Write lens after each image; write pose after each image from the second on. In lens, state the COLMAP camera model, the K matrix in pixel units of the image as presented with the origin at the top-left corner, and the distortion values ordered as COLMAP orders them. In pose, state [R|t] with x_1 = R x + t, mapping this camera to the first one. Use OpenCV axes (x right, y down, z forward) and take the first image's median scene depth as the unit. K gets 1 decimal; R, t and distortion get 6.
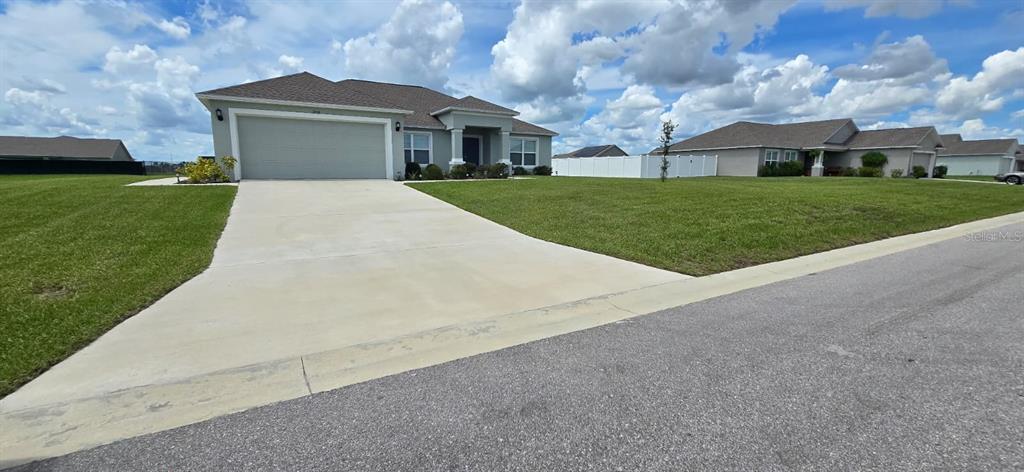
lens RADIAL K [[421.8, 0, 512.7], [0, 421.8, 244.4], [0, 0, 1]] dist [-0.005545, 0.002315]
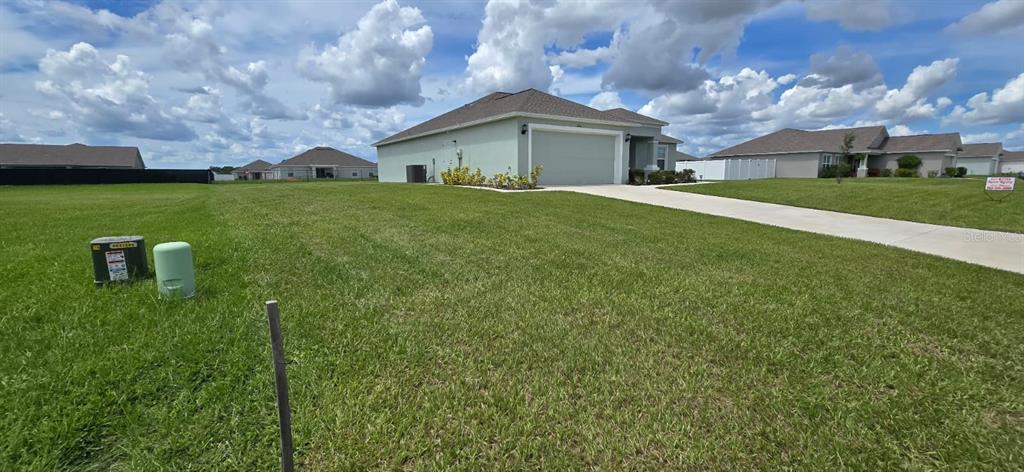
lens RADIAL K [[421.8, 0, 513.2], [0, 421.8, 231.5], [0, 0, 1]] dist [-0.005545, 0.002315]
pose [[0.995357, -0.023753, 0.093274, -0.333176], [0.027350, 0.998923, -0.037480, 0.002377], [-0.092283, 0.039857, 0.994935, -0.041547]]
